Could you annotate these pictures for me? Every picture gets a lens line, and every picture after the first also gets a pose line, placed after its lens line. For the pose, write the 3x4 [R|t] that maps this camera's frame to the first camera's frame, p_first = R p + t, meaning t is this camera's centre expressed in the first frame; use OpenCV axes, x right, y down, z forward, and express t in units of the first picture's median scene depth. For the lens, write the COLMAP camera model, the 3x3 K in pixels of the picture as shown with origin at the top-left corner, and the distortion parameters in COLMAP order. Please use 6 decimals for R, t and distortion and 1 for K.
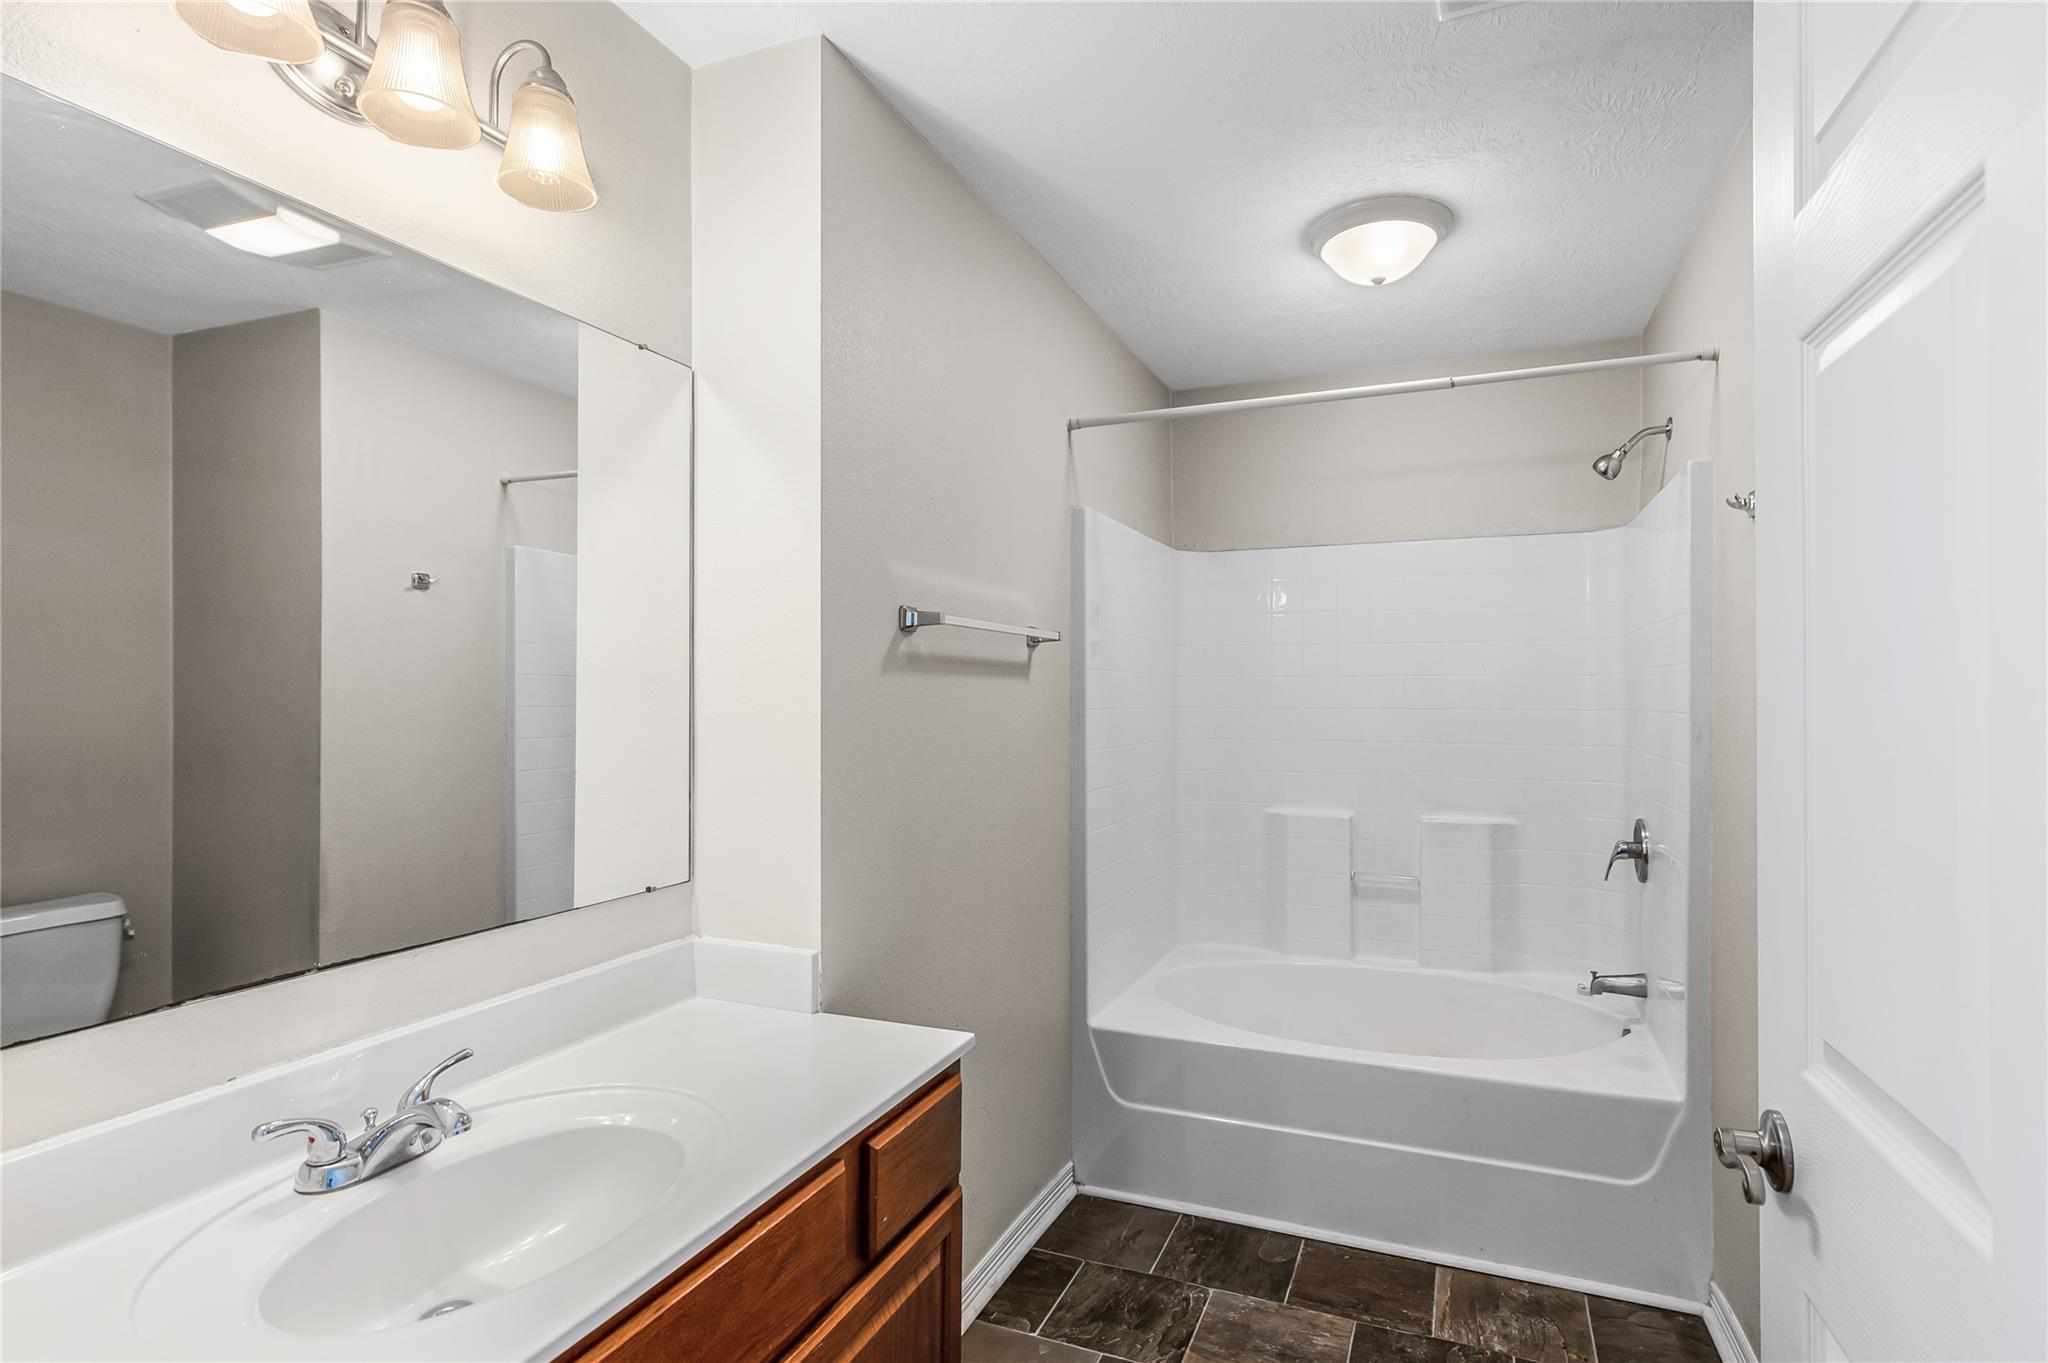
lens RADIAL K [[986.7, 0, 1029.4], [0, 986.7, 688.0], [0, 0, 1]] dist [0.003918, -0.000263]
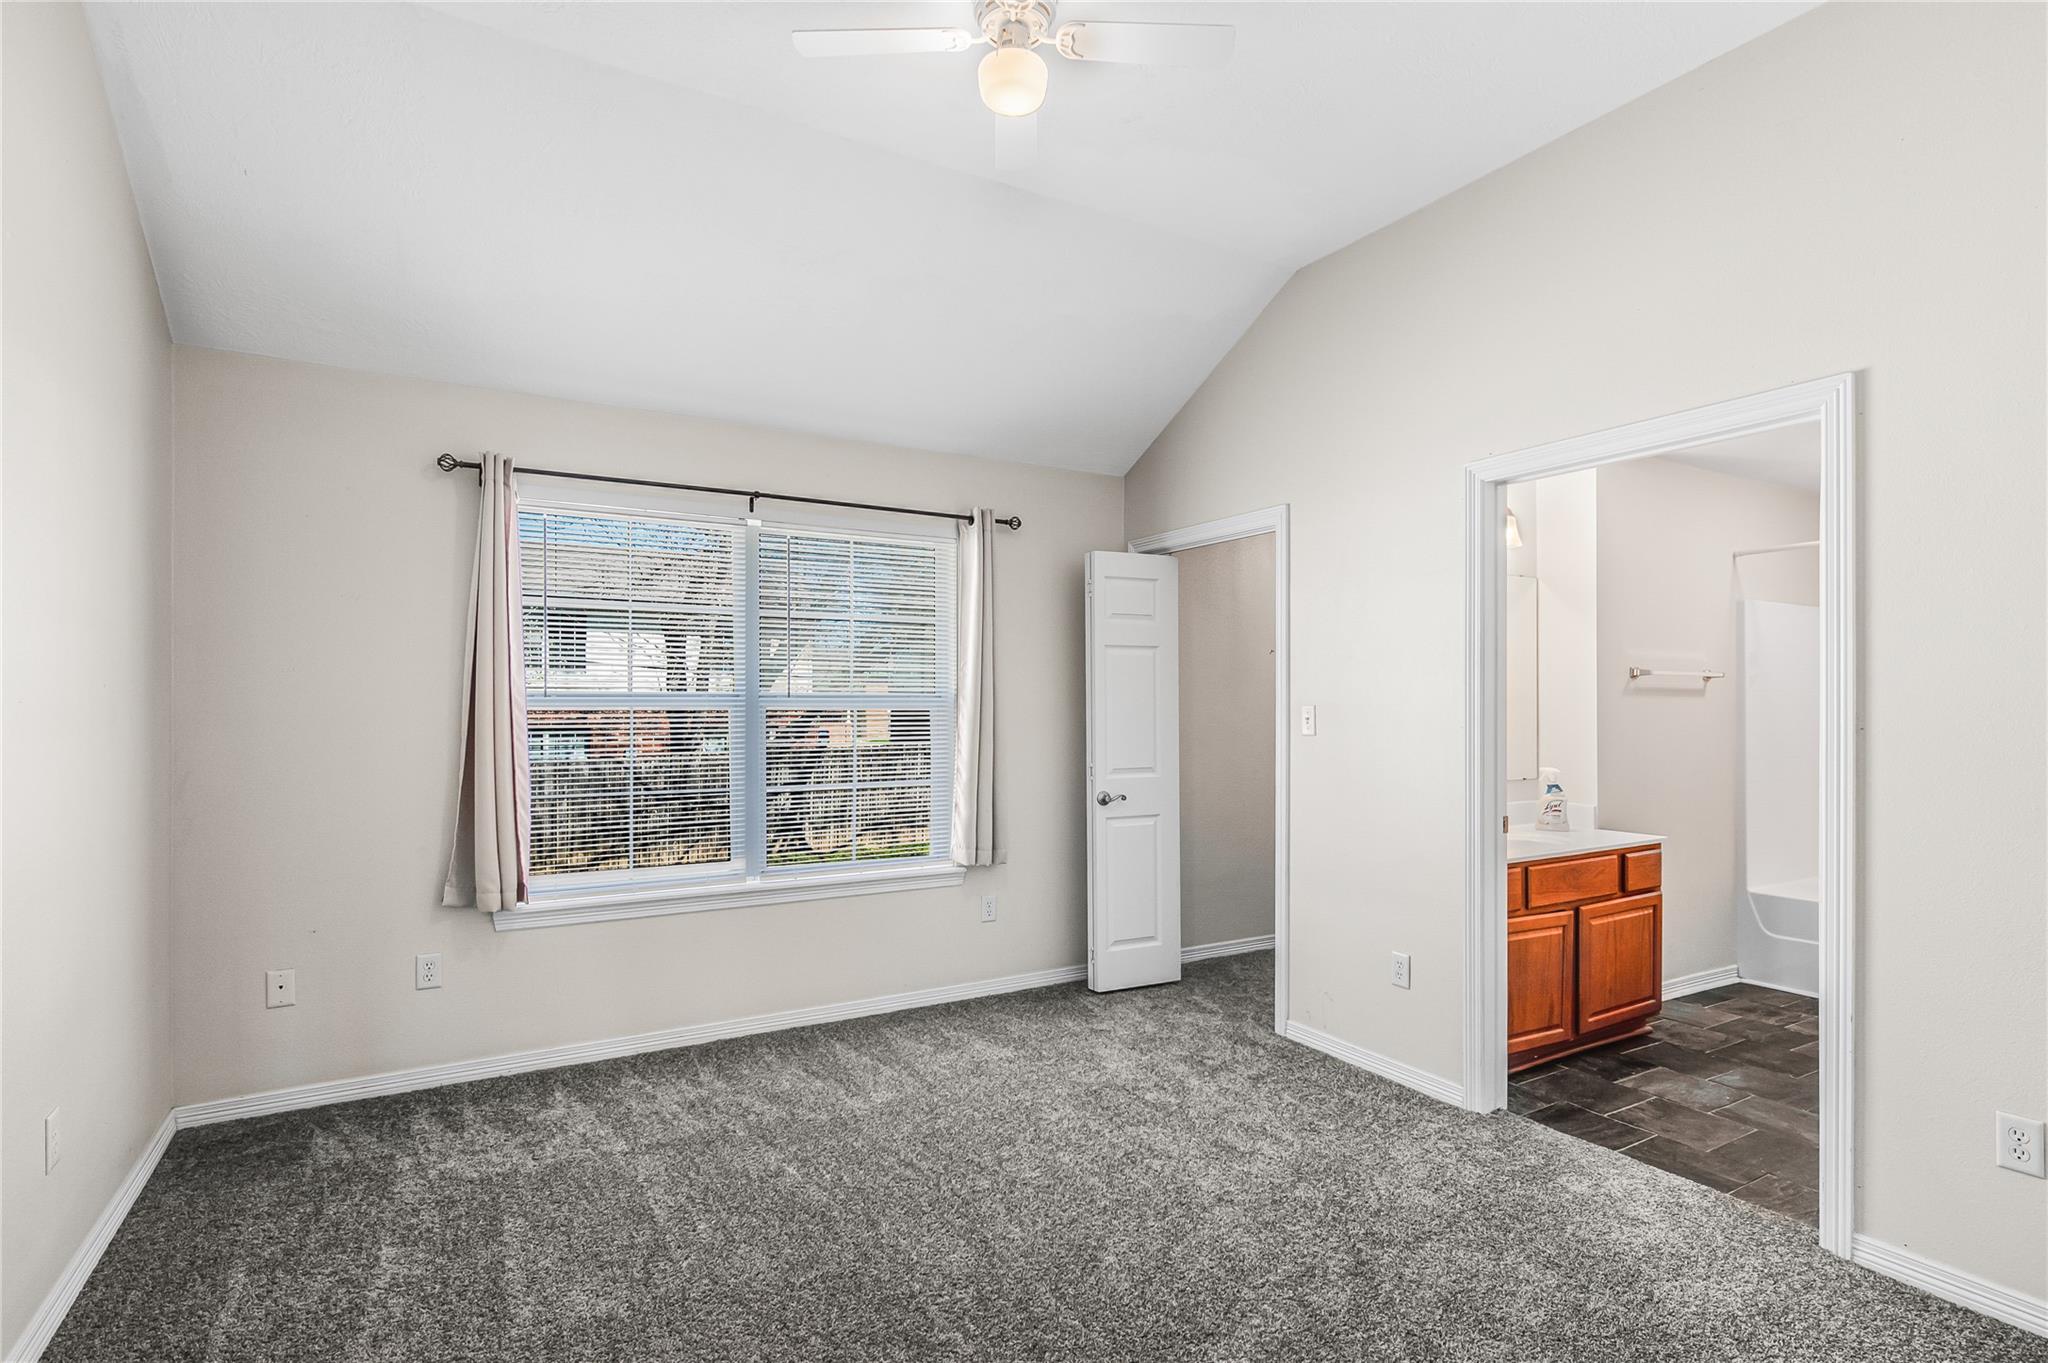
lens RADIAL K [[986.7, 0, 1029.4], [0, 986.7, 688.0], [0, 0, 1]] dist [0.003918, -0.000263]
pose [[0.800784, -0.002938, -0.598946, 0.119444], [-0.001973, 0.999970, -0.007543, -0.012458], [0.598950, 0.007222, 0.800754, -1.582958]]
